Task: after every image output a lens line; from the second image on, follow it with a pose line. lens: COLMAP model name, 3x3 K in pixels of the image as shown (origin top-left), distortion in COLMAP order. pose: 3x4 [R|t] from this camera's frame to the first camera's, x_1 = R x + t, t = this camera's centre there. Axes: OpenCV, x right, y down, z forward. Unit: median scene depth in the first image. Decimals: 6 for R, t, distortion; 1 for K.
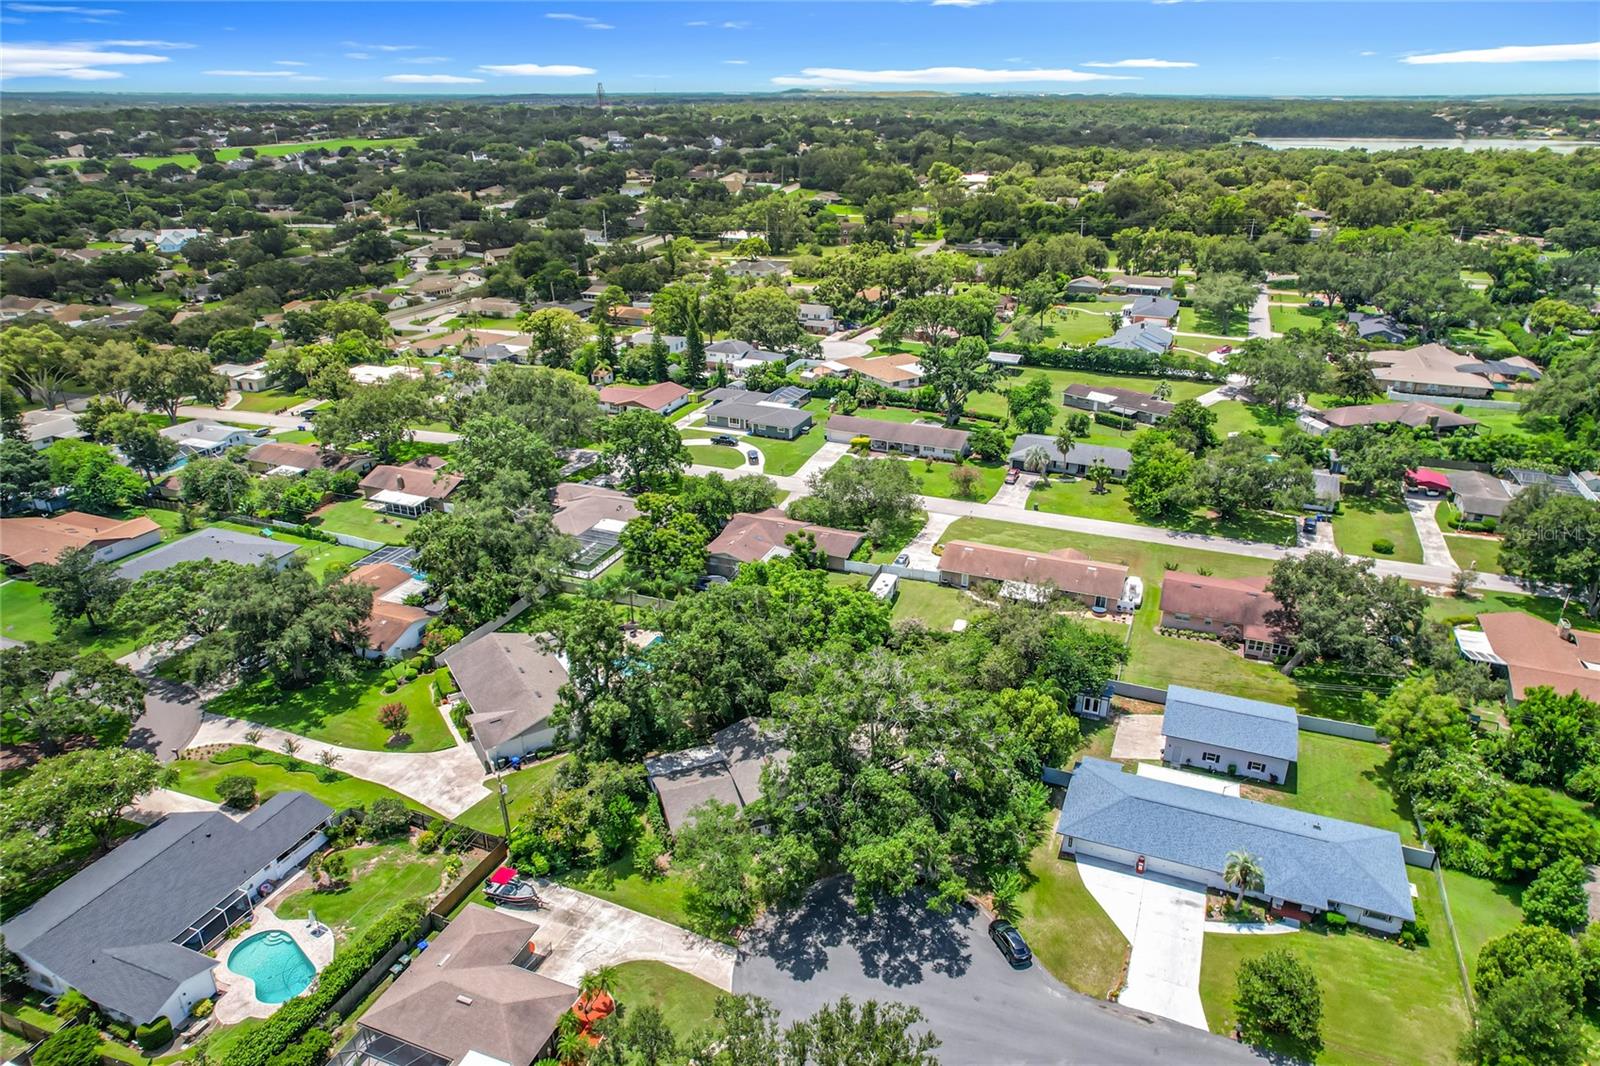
lens RADIAL K [[1029.2, 0, 813.7], [0, 1029.2, 529.2], [0, 0, 1]] dist [-0.078214, 0.079626]
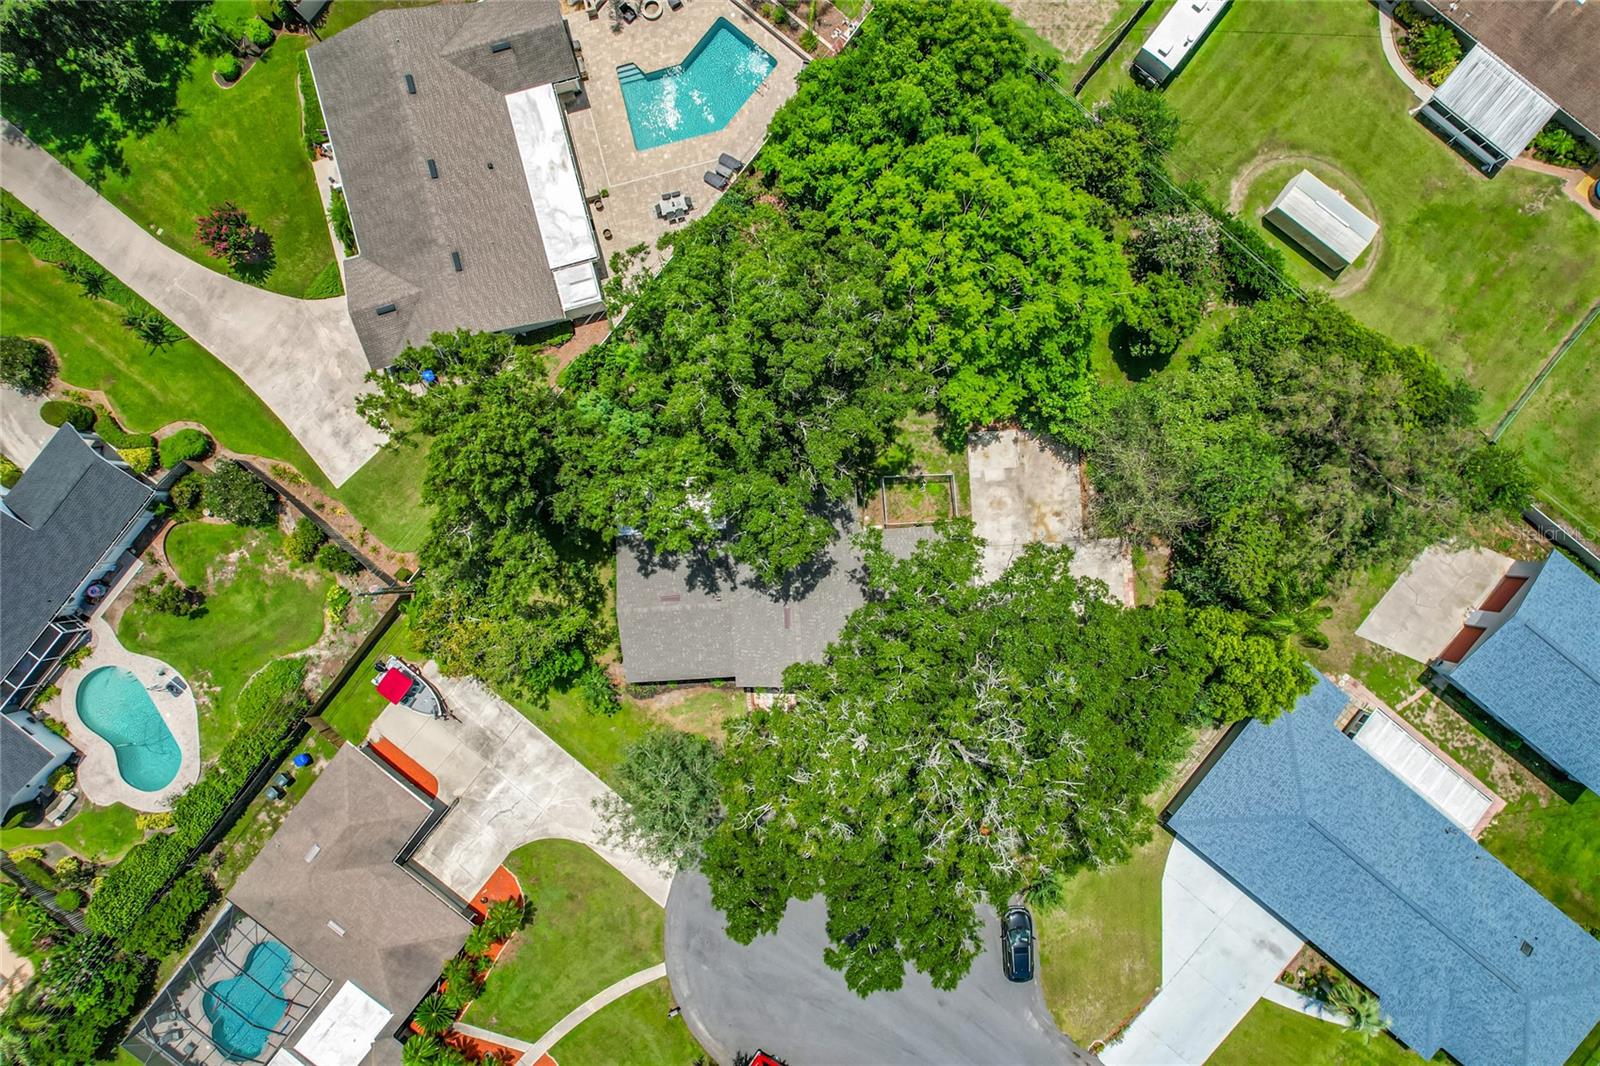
lens RADIAL K [[1029.2, 0, 813.7], [0, 1029.2, 529.2], [0, 0, 1]] dist [-0.078214, 0.079626]
pose [[0.955254, 0.295787, -0.000205, -0.036433], [-0.114630, 0.370838, 0.921596, -0.290689], [0.272673, -0.880334, 0.388151, 0.641743]]
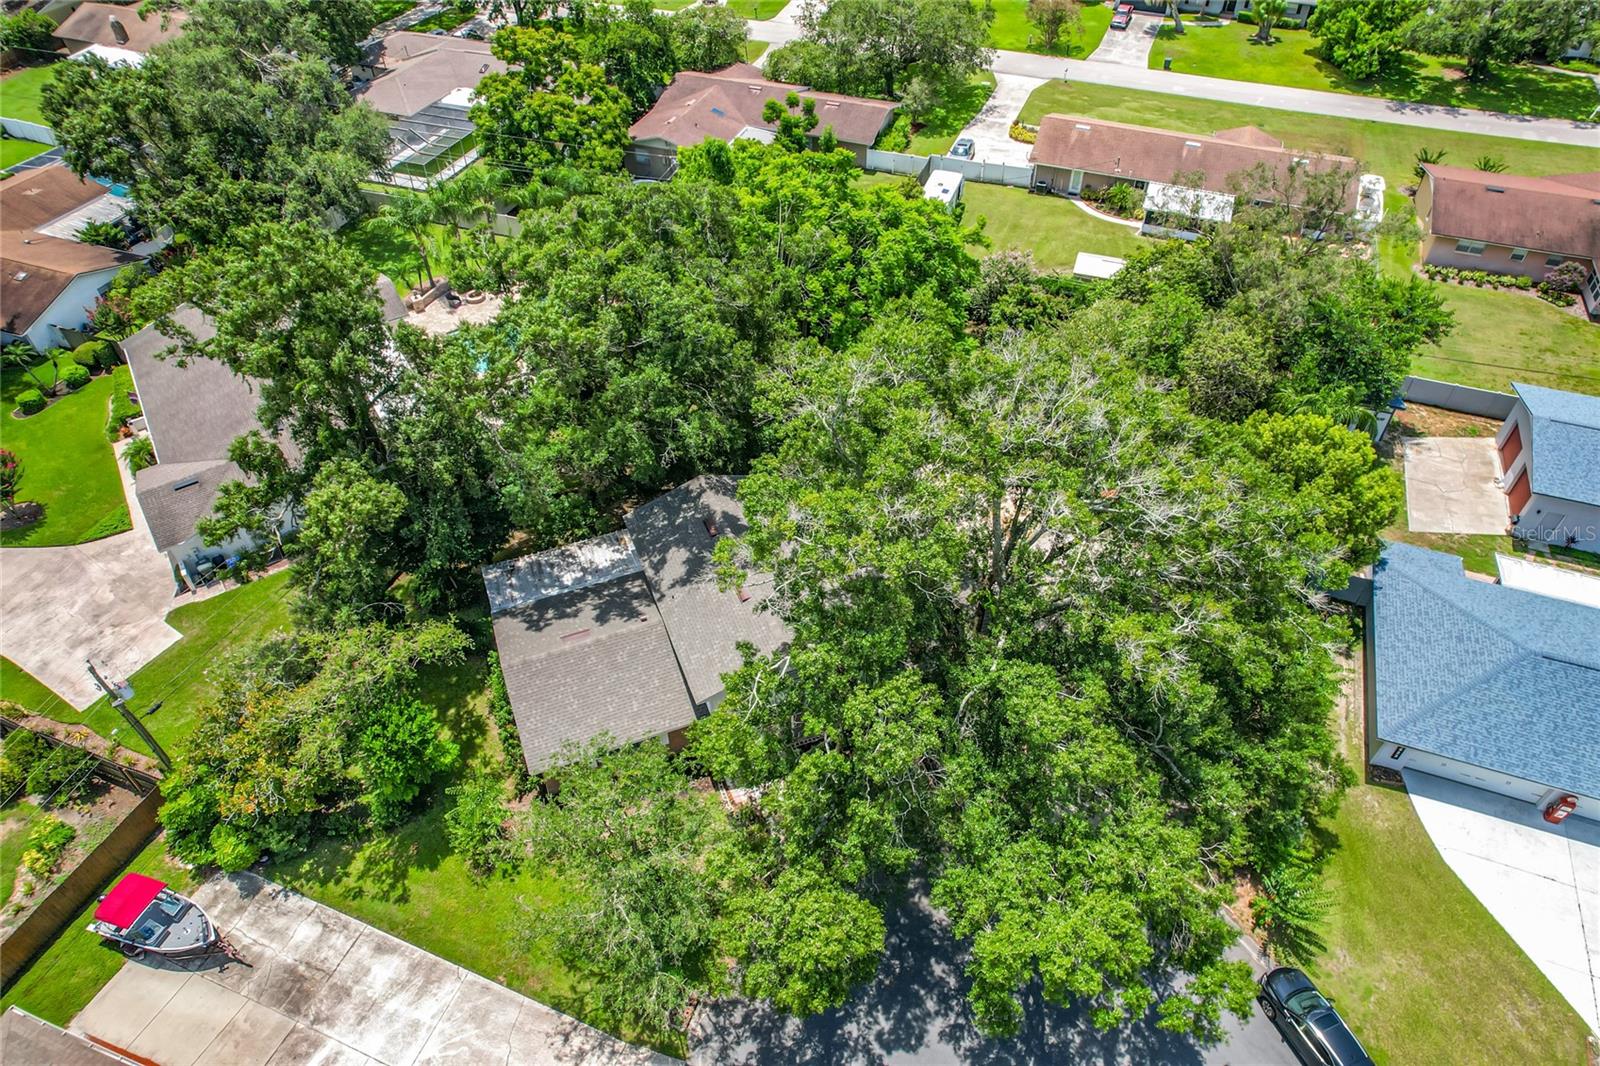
lens RADIAL K [[1029.2, 0, 813.7], [0, 1029.2, 529.2], [0, 0, 1]] dist [-0.078214, 0.079626]
pose [[0.999698, -0.017491, 0.017263, -0.016709], [0.010379, 0.937228, 0.348562, 0.036536], [-0.022277, -0.348278, 0.937127, 0.464986]]
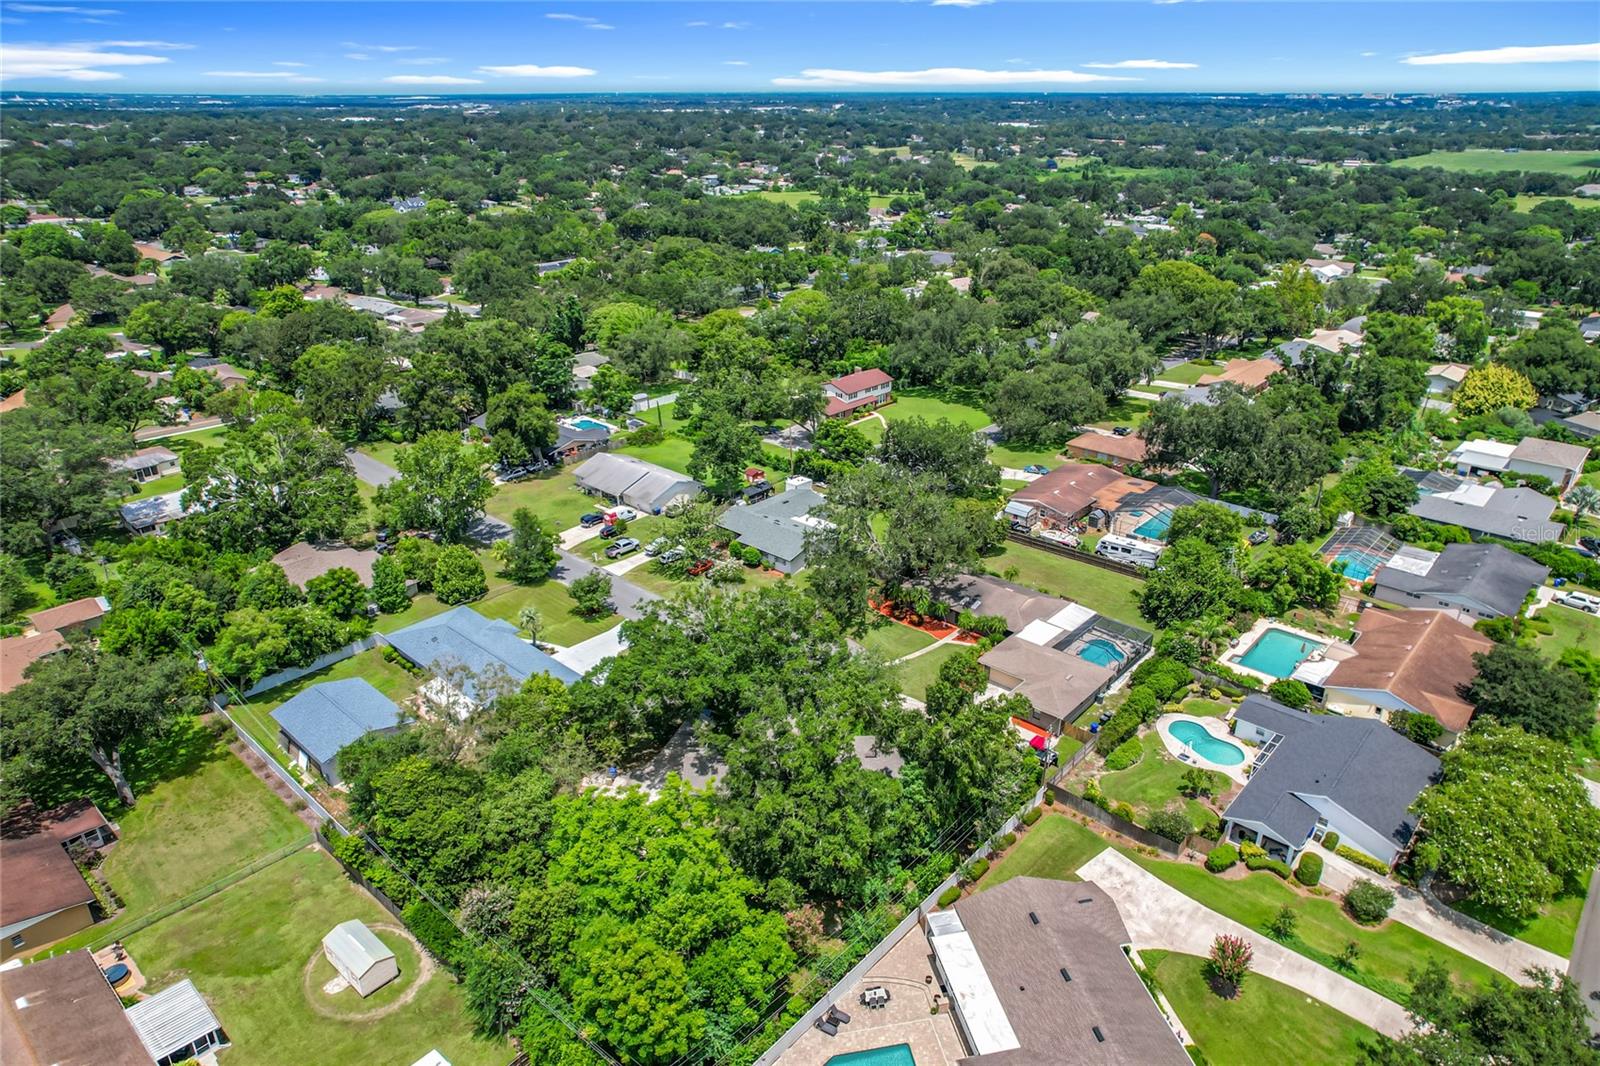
lens RADIAL K [[1029.2, 0, 813.7], [0, 1029.2, 529.2], [0, 0, 1]] dist [-0.078214, 0.079626]
pose [[-0.939691, -0.136562, 0.313577, -0.283782], [0.136364, 0.691219, 0.709663, -0.518009], [-0.313664, 0.709625, -0.630910, 1.190527]]
